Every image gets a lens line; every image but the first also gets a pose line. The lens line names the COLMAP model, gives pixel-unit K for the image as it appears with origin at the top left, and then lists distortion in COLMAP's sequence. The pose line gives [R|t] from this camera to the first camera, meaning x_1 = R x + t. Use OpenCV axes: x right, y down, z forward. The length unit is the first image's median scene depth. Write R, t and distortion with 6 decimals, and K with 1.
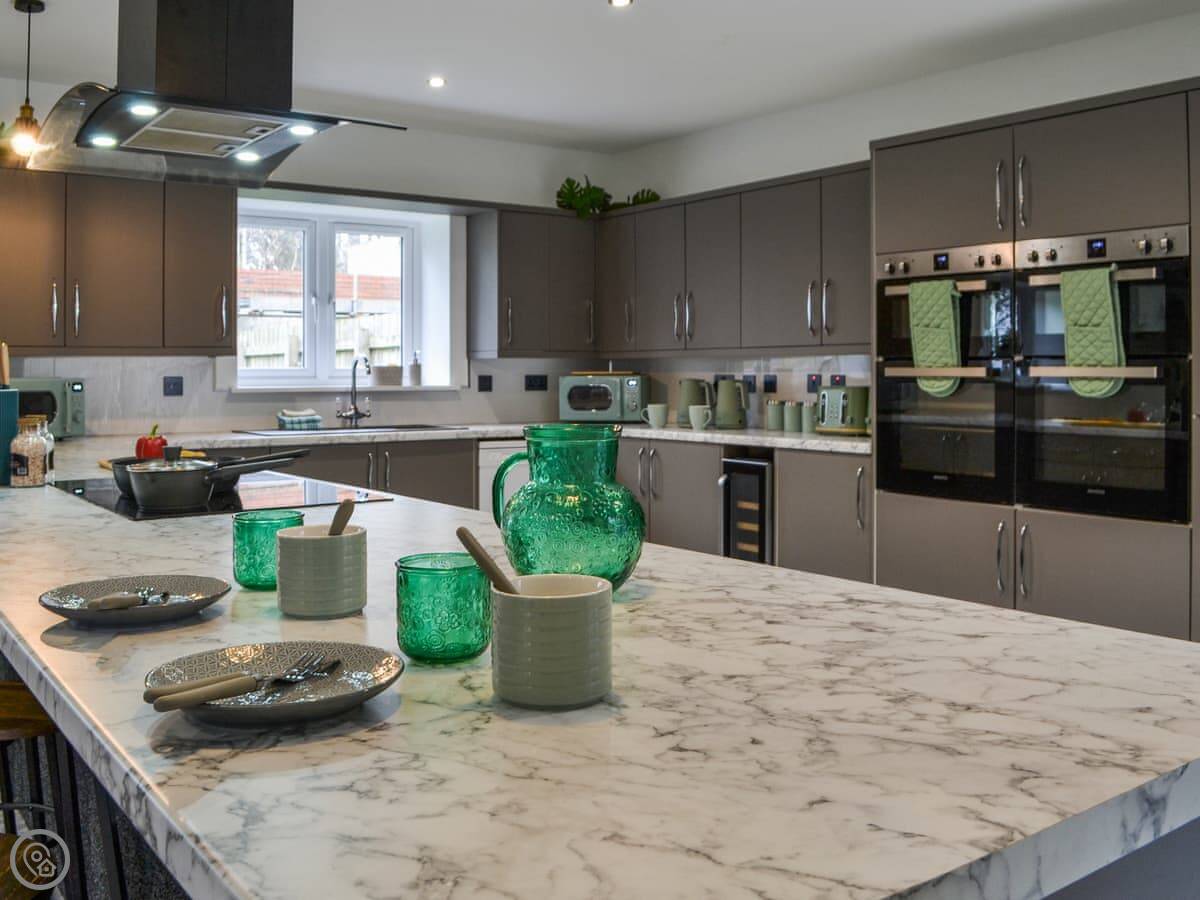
lens RADIAL K [[1105.9, 0, 589.5], [0, 1105.9, 457.6], [0, 0, 1]] dist [-0.091006, 0.000000]
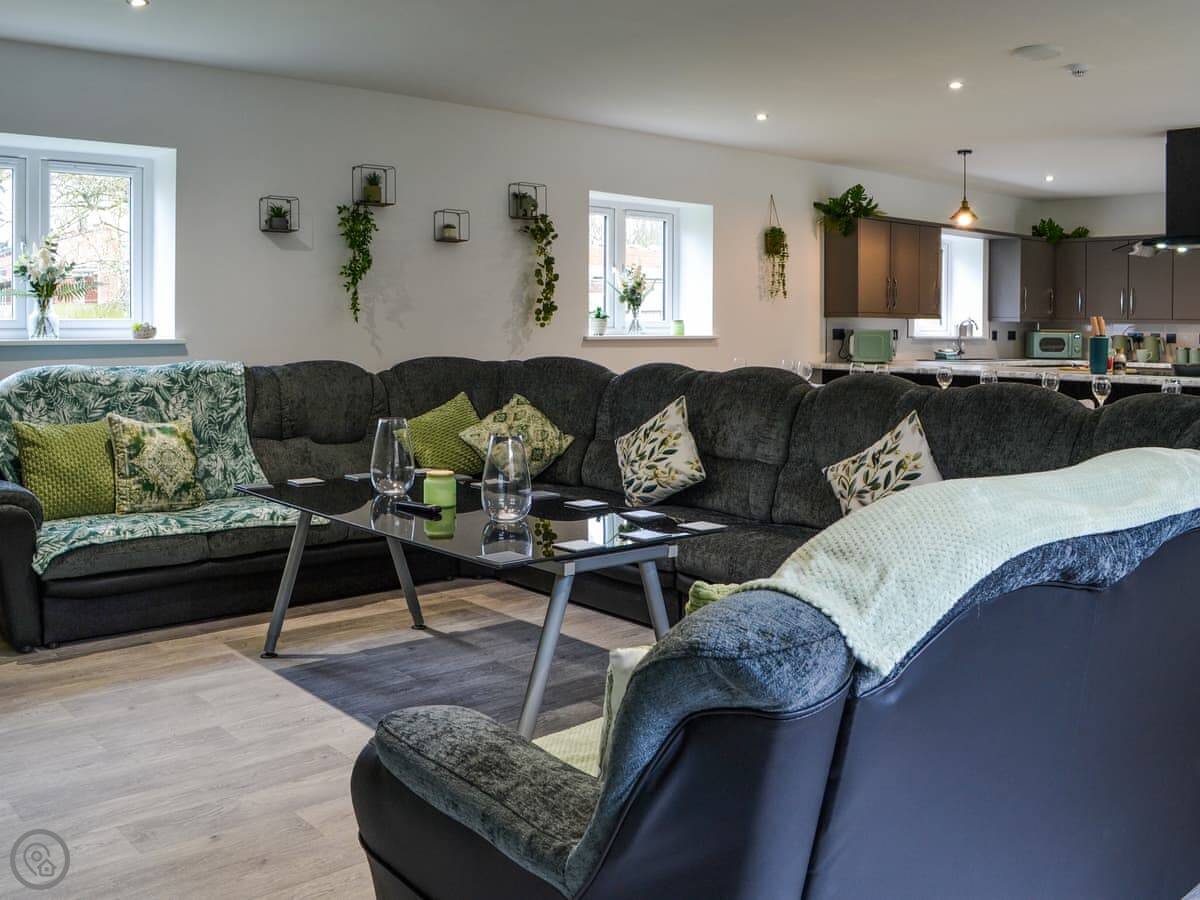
lens RADIAL K [[1105.9, 0, 593.3], [0, 1105.9, 453.4], [0, 0, 1]] dist [-0.091006, 0.000000]
pose [[0.995811, -0.003210, 0.091383, -1.129304], [-0.000301, 0.999263, 0.038388, 0.066967], [-0.091439, -0.038254, 0.995076, -0.847058]]
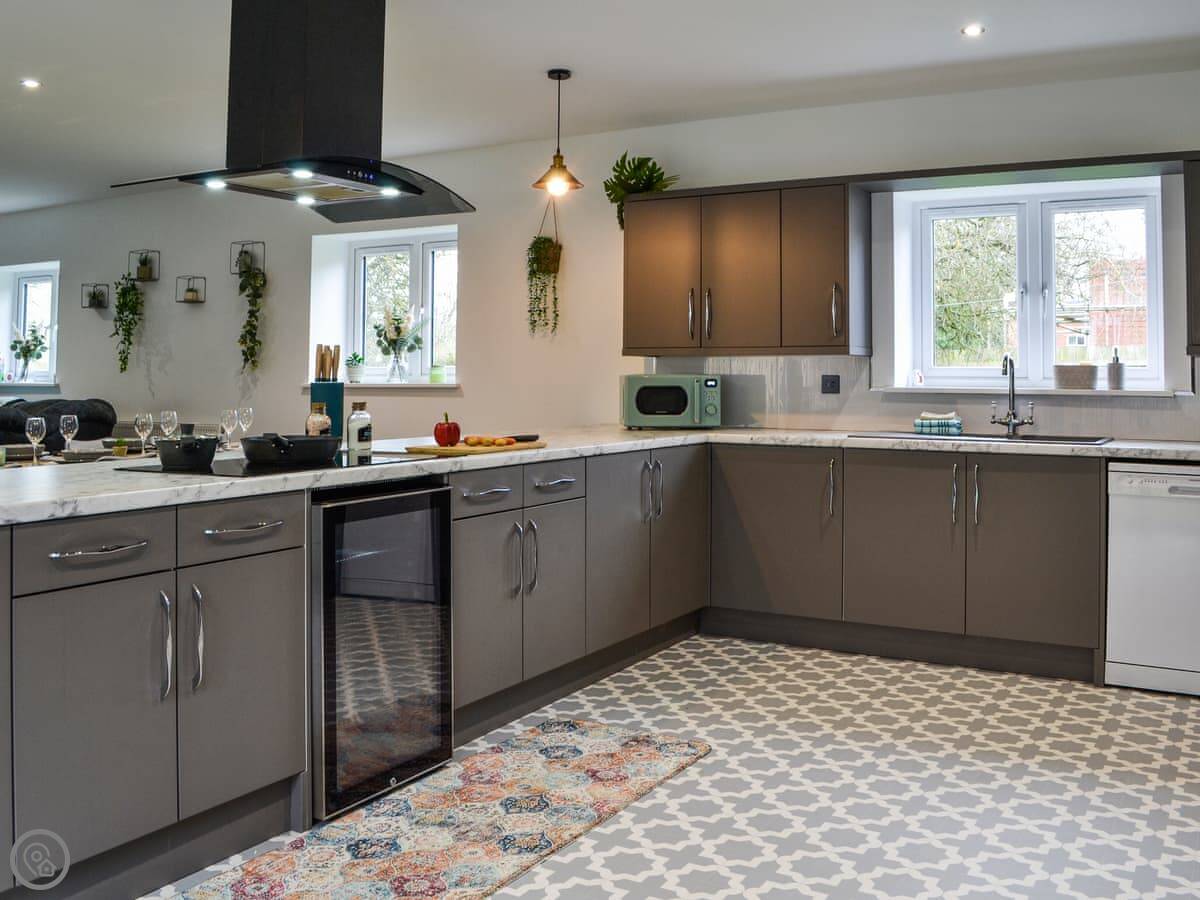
lens RADIAL K [[1105.9, 0, 597.2], [0, 1105.9, 446.5], [0, 0, 1]] dist [-0.091006, 0.000000]
pose [[0.415346, 0.062430, -0.907519, 0.517859], [-0.071060, 0.996820, 0.036051, -0.031486], [0.906884, 0.049515, 0.418461, 0.401001]]
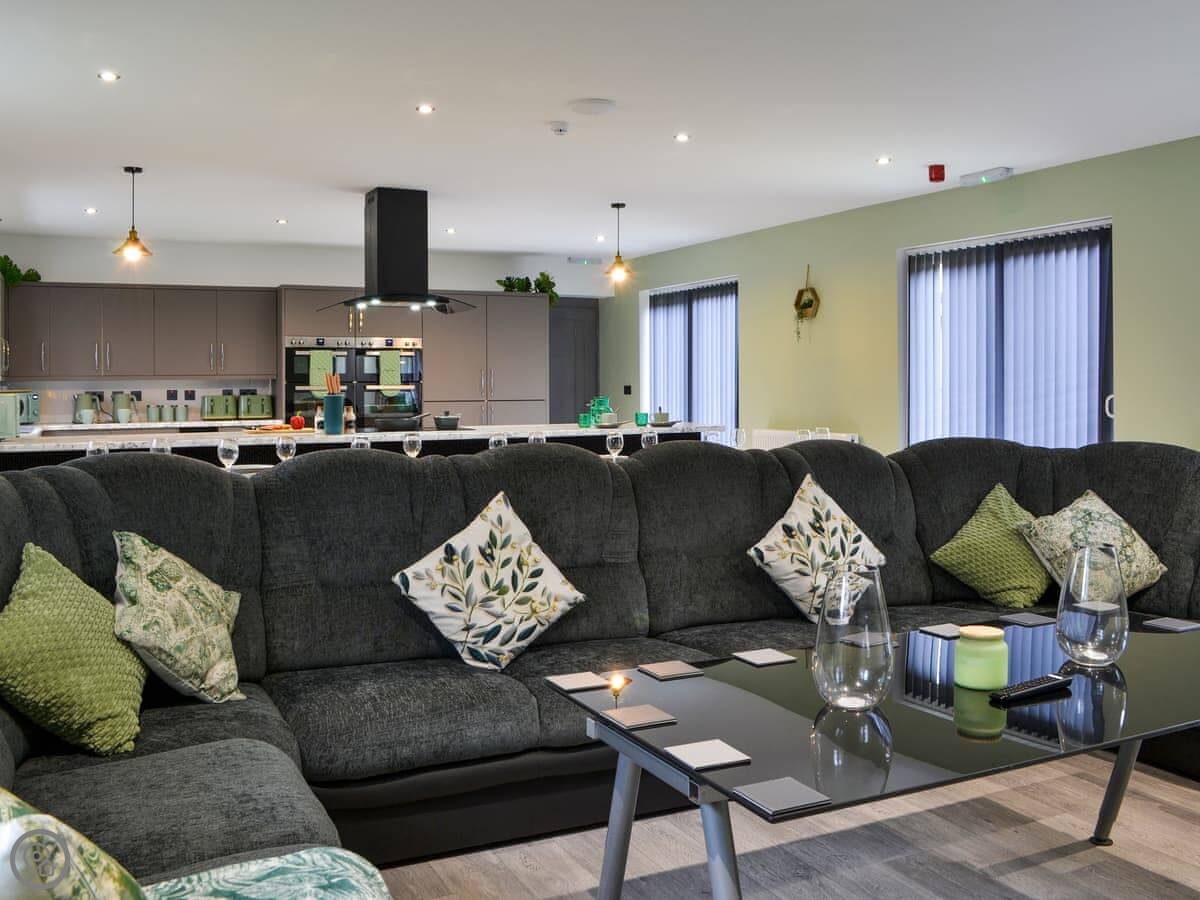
lens RADIAL K [[1105.9, 0, 630.5], [0, 1105.9, 435.6], [0, 0, 1]] dist [-0.091006, 0.000000]
pose [[0.126649, -0.044690, 0.990940, -1.660443], [0.078333, 0.996315, 0.034921, -0.003753], [-0.988850, 0.073201, 0.129683, 0.019816]]
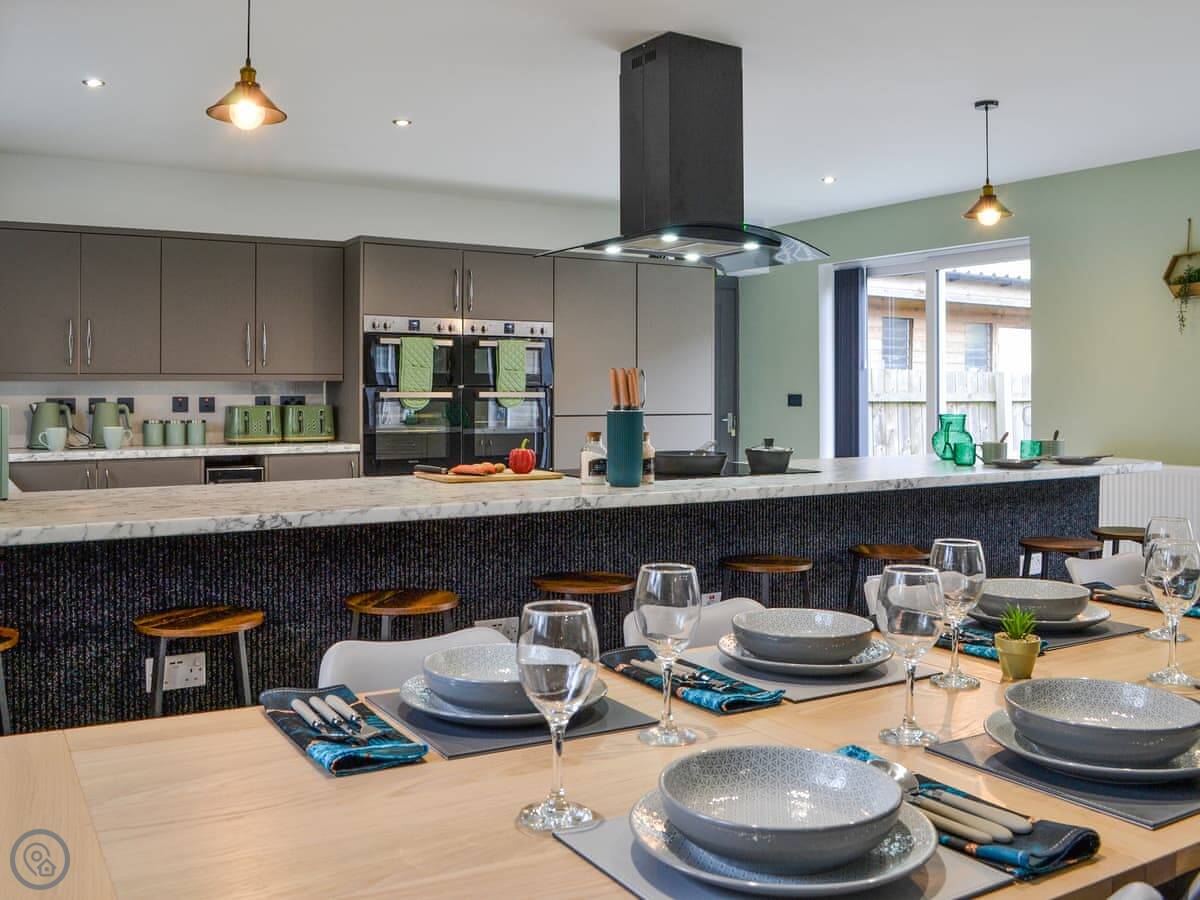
lens RADIAL K [[1105.9, 0, 597.9], [0, 1105.9, 443.5], [0, 0, 1]] dist [-0.091006, 0.000000]
pose [[0.050292, -0.044912, 0.997724, -1.050133], [0.072973, 0.996483, 0.041178, -0.045284], [-0.996065, 0.070736, 0.053393, 0.549402]]
